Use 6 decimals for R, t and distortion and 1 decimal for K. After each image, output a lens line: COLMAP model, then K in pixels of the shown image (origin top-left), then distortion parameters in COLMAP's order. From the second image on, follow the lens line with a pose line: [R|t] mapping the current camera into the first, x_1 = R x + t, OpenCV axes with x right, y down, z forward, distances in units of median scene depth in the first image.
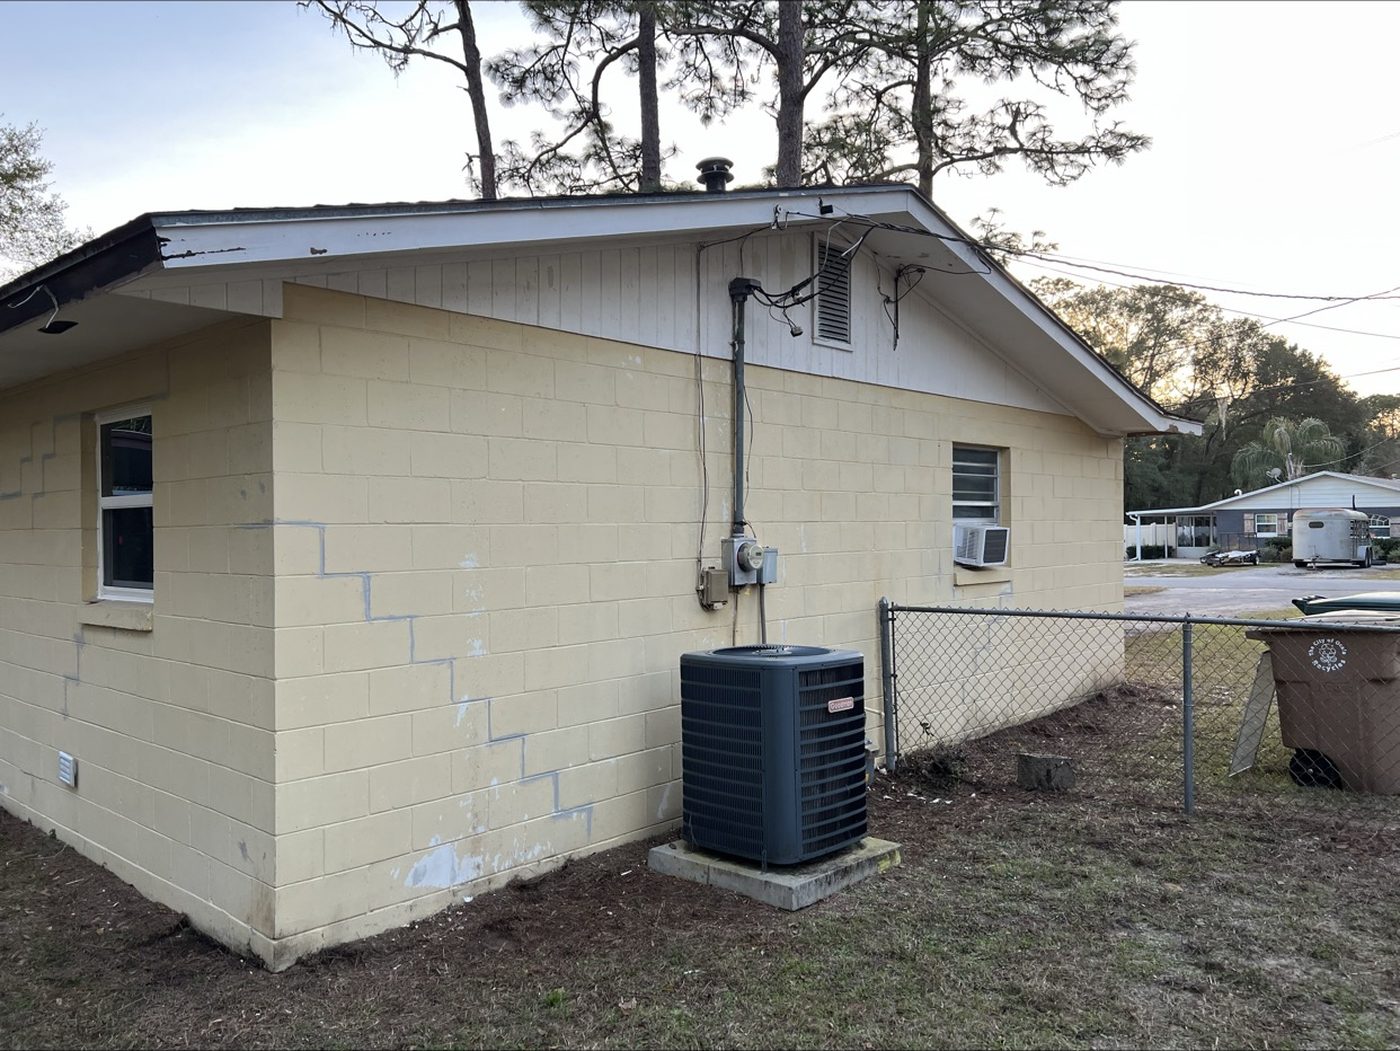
lens RADIAL K [[1090.8, 0, 704.1], [0, 1090.8, 535.5], [0, 0, 1]] dist [0.007927, 0.005732]
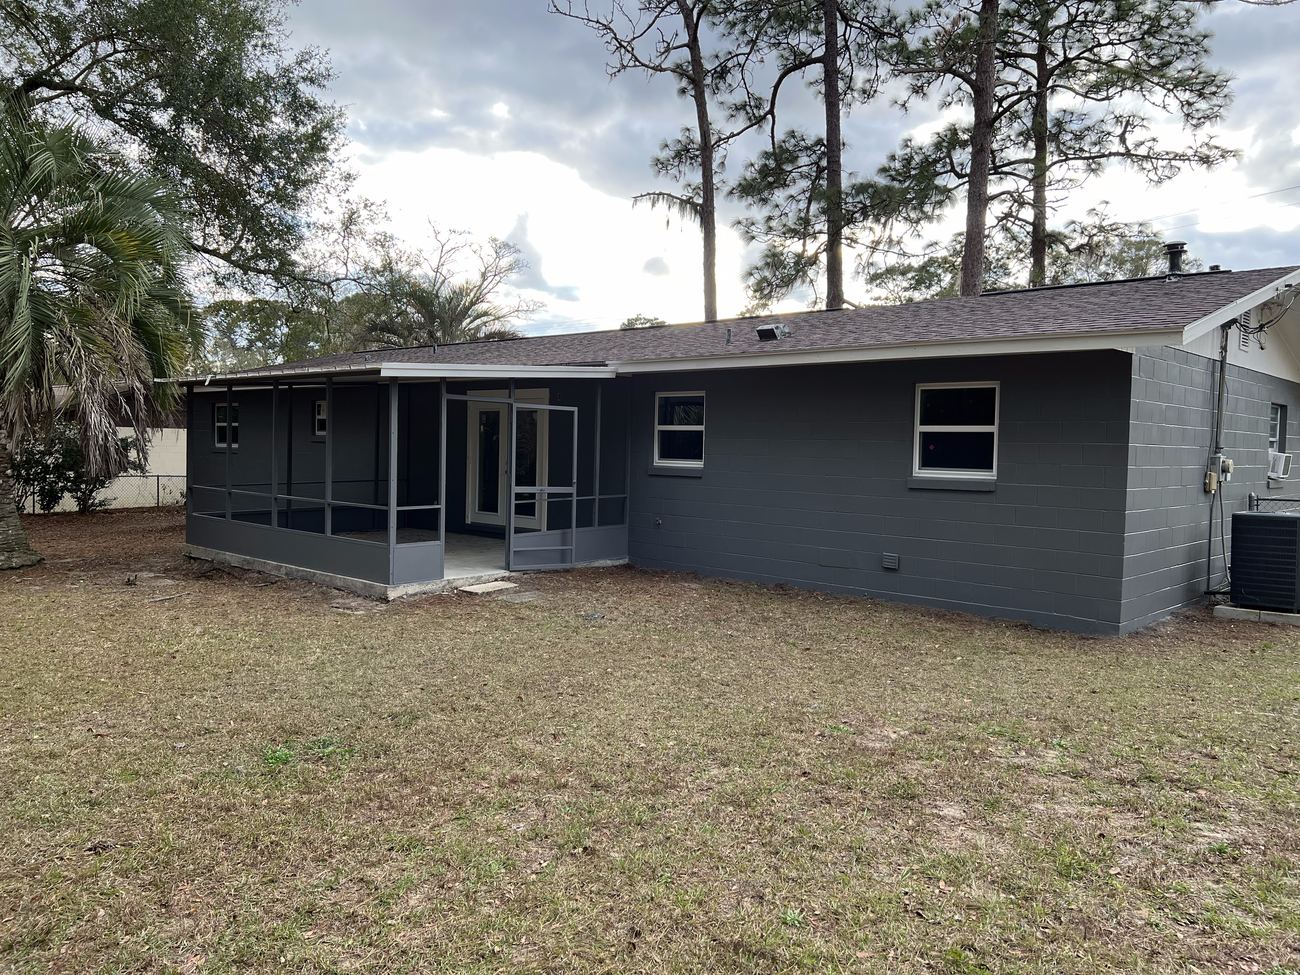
lens RADIAL K [[1034.2, 0, 648.7], [0, 1034.2, 488.3], [0, 0, 1]] dist [-0.005762, -0.007733]
pose [[0.999542, 0.027700, -0.012174, -0.229876], [-0.027310, 0.999142, 0.031123, 0.007287], [0.013025, -0.030776, 0.999441, -0.195423]]
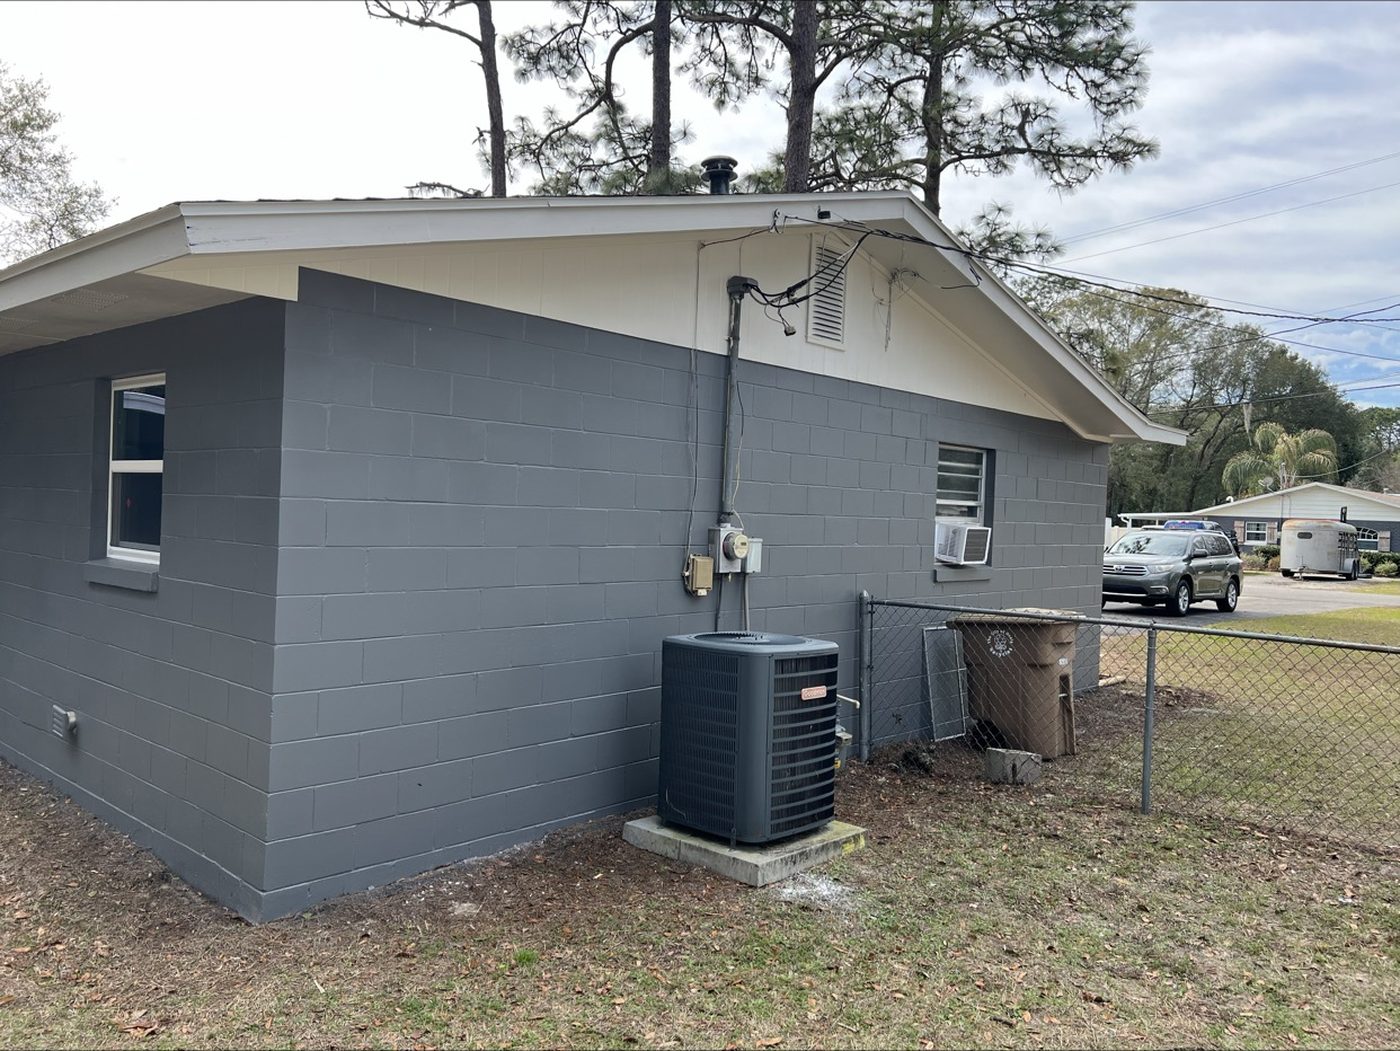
lens RADIAL K [[1090.0, 0, 700.0], [0, 1090.0, 525.5], [0, 0, 1]] dist [0.009905, 0.002236]
pose [[0.998919, 0.046441, 0.002039, 0.001454], [-0.046456, 0.998888, 0.008047, -0.001753], [-0.001663, -0.008133, 0.999966, -0.008714]]
